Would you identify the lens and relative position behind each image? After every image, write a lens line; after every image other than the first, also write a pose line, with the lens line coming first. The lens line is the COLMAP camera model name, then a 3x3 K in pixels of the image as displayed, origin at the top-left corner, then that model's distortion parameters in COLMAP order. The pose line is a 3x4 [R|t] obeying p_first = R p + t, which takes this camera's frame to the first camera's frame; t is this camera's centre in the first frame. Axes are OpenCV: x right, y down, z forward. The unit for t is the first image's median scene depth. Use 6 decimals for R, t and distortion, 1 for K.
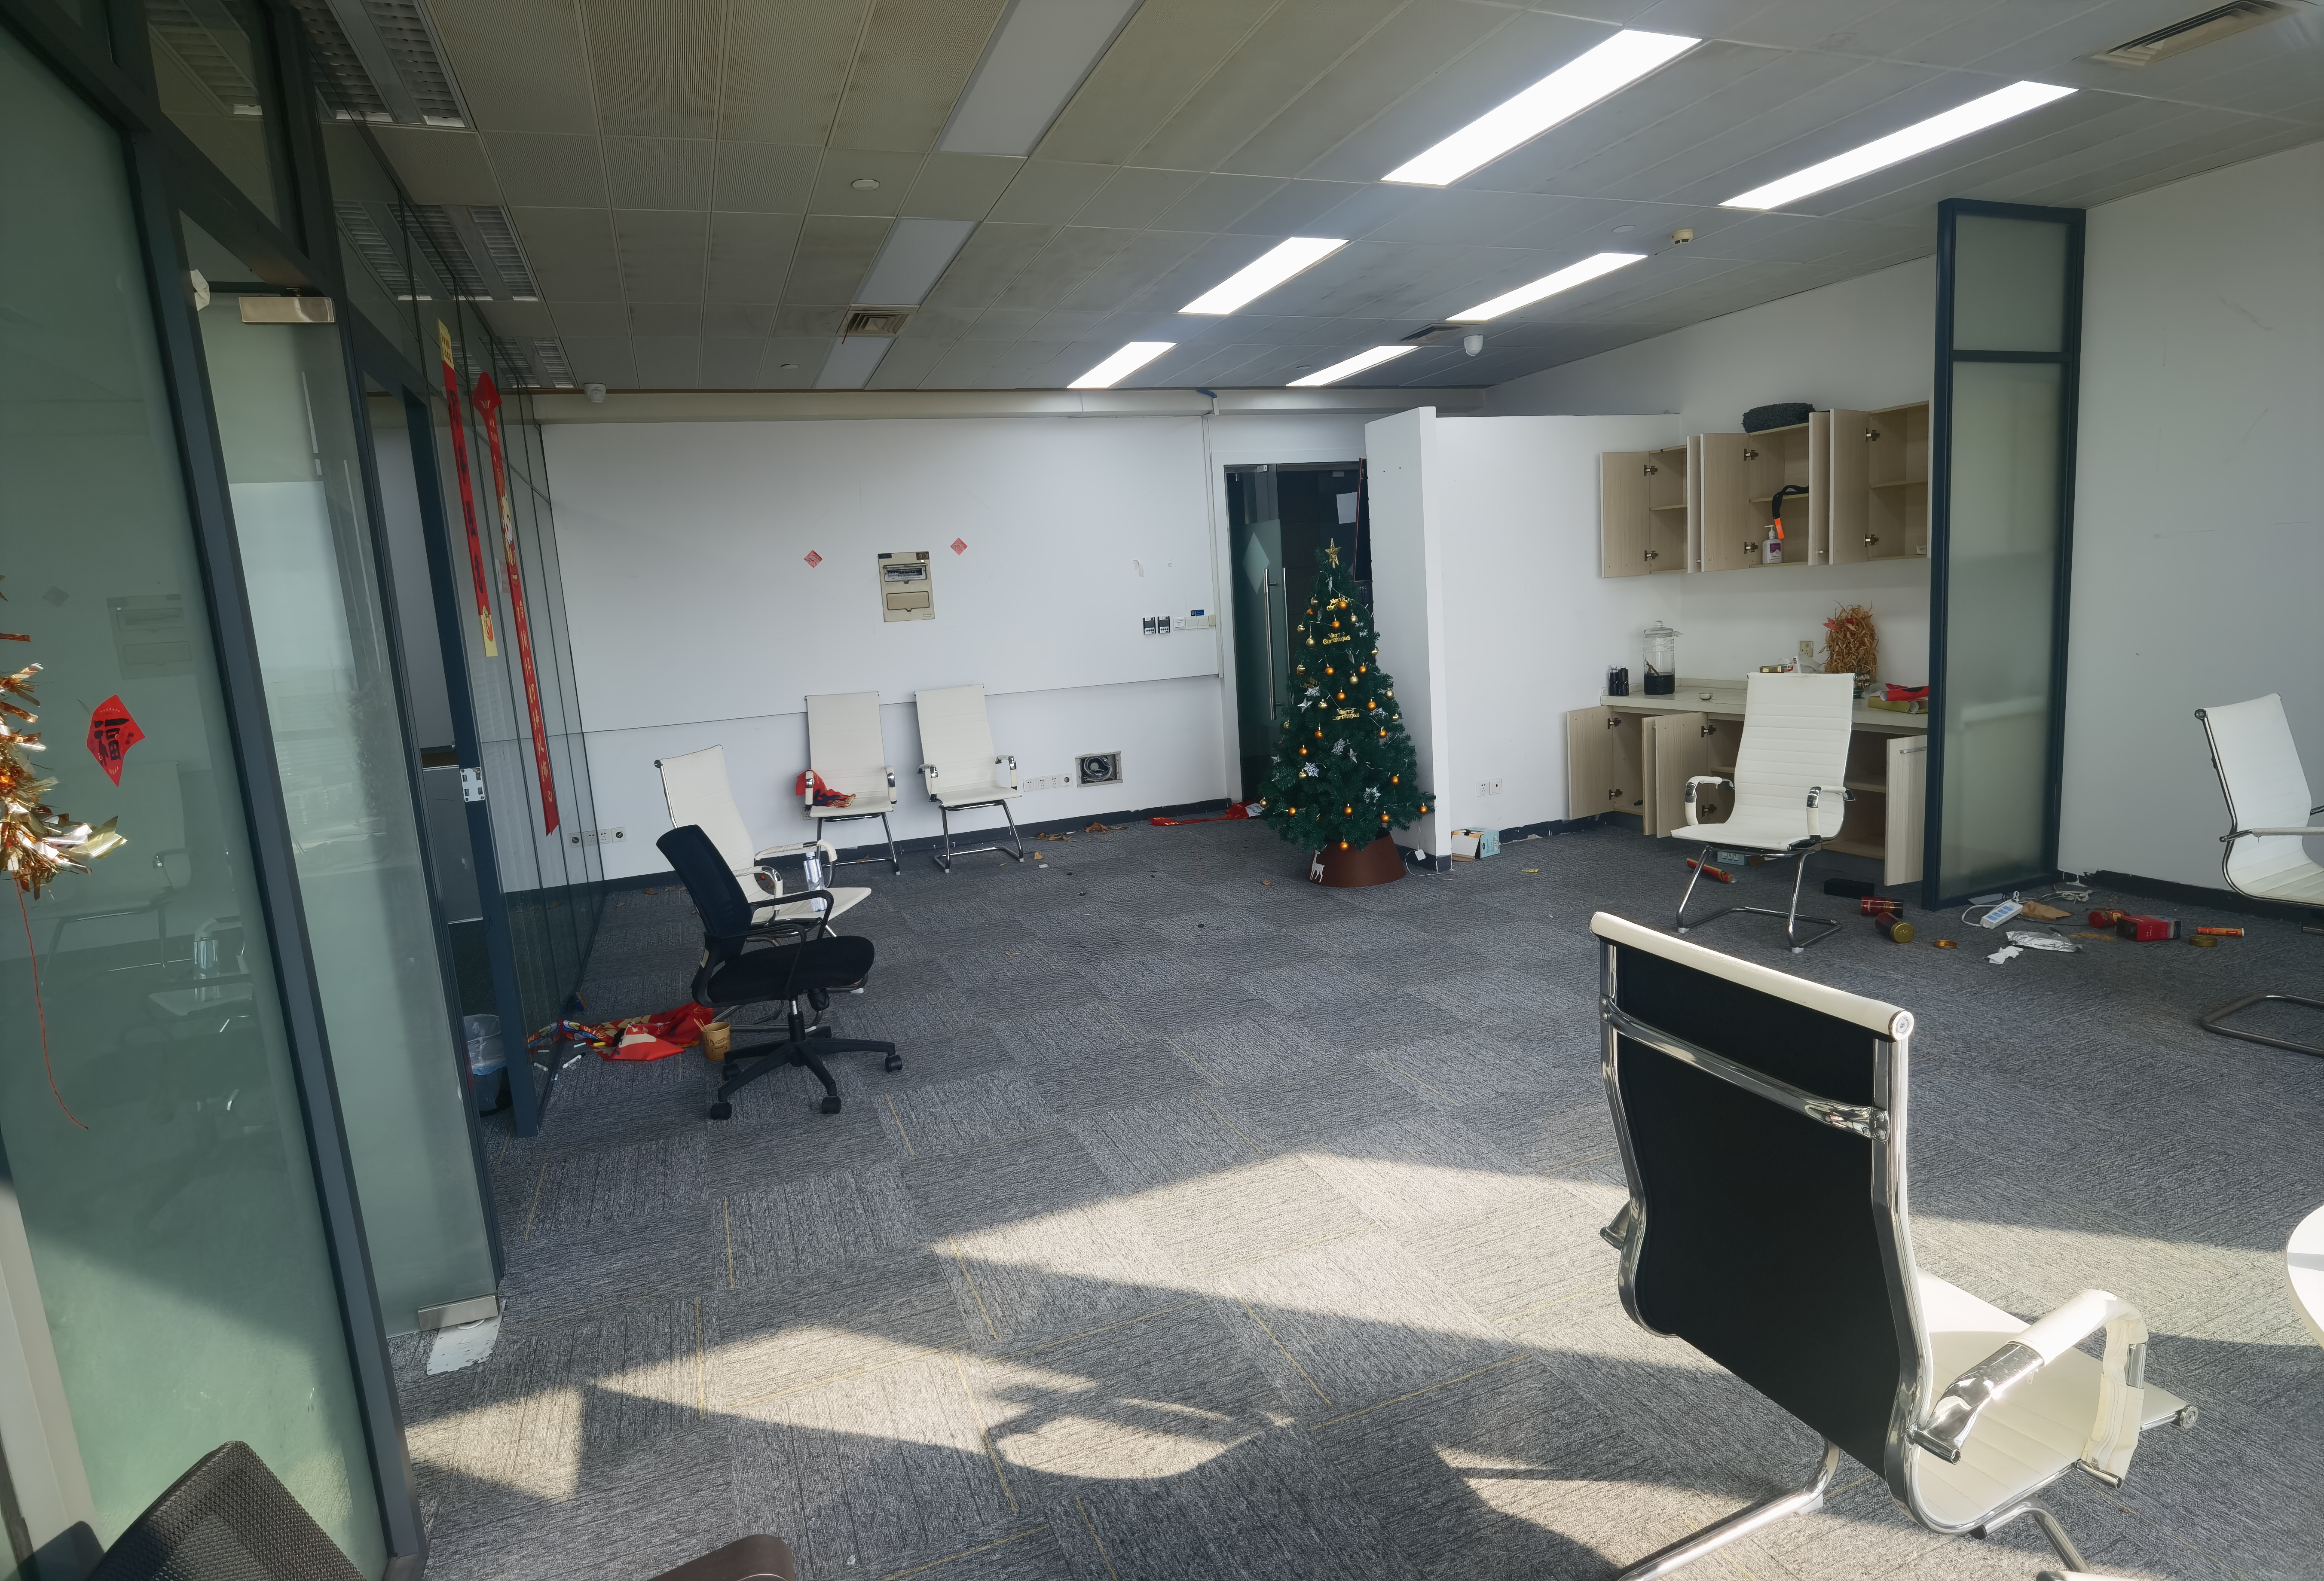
lens RADIAL K [[1212.6, 0, 1162.3], [0, 1212.6, 790.3], [0, 0, 1]] dist [-0.018111, -0.007213]
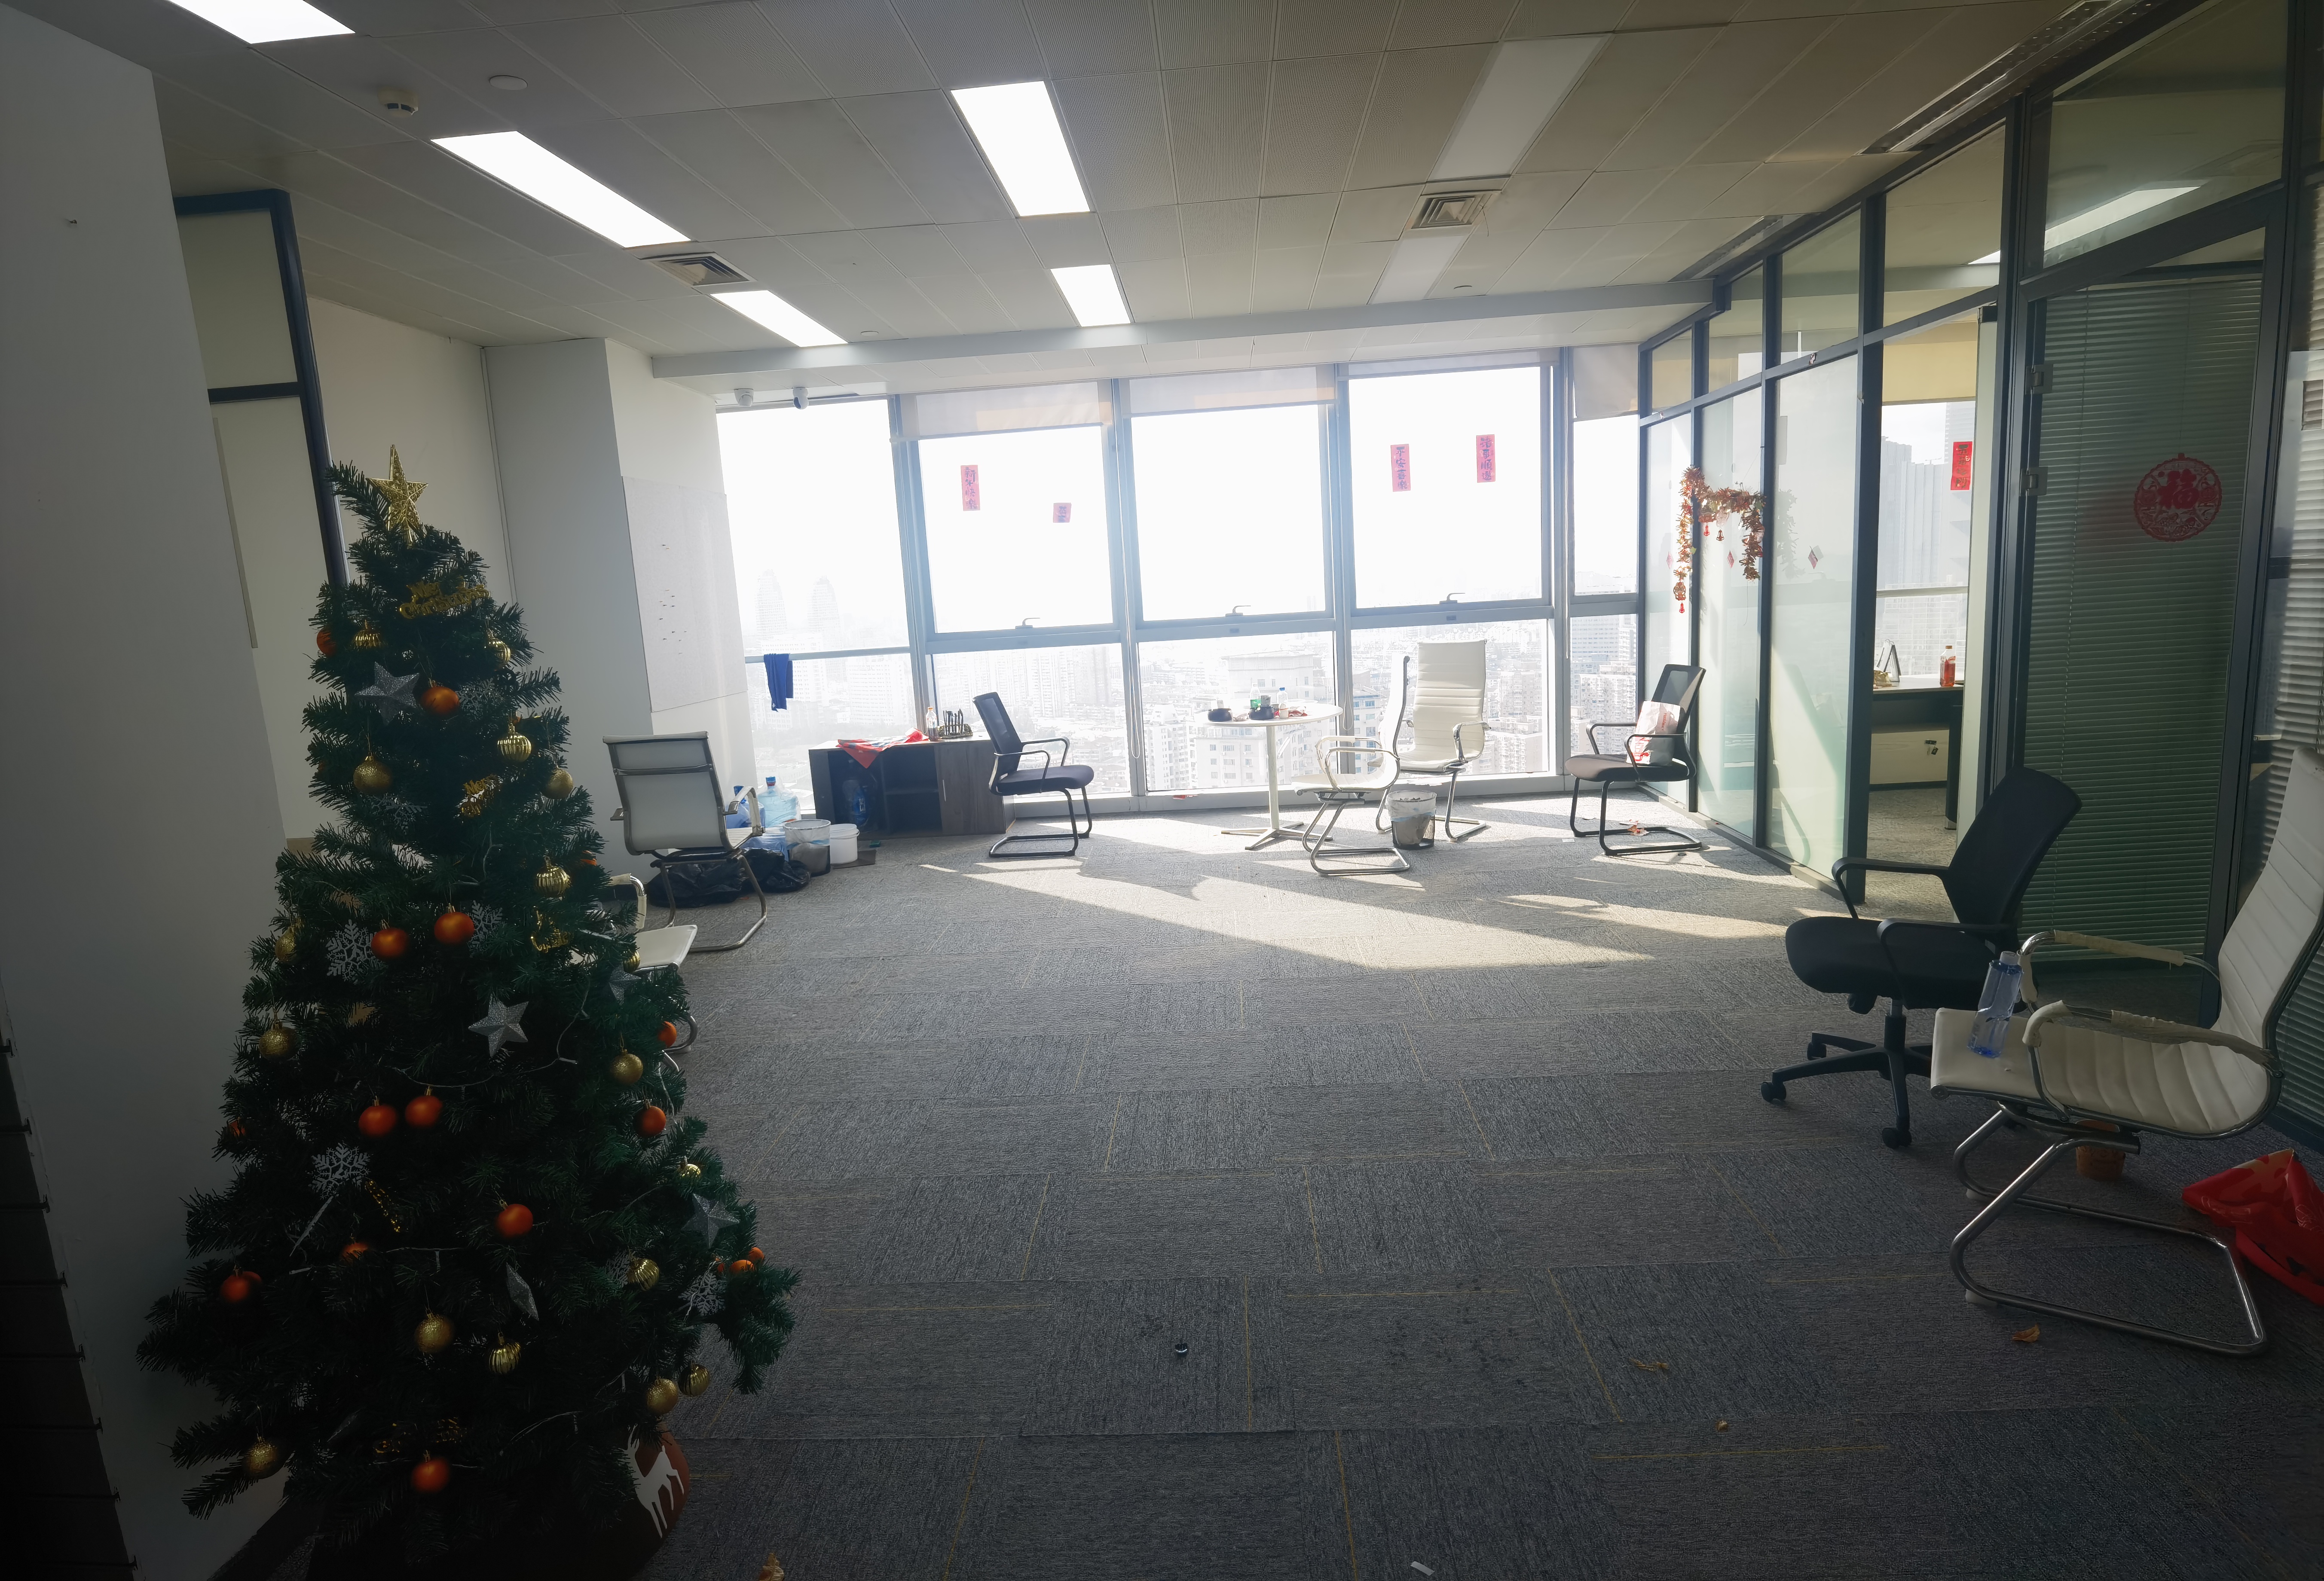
lens RADIAL K [[1212.6, 0, 1159.4], [0, 1212.6, 785.8], [0, 0, 1]] dist [-0.018111, -0.007213]
pose [[-0.900544, 0.053241, 0.431494, -0.379284], [0.184524, 0.945455, 0.268450, -0.462035], [-0.393665, 0.321372, -0.861248, 3.225062]]
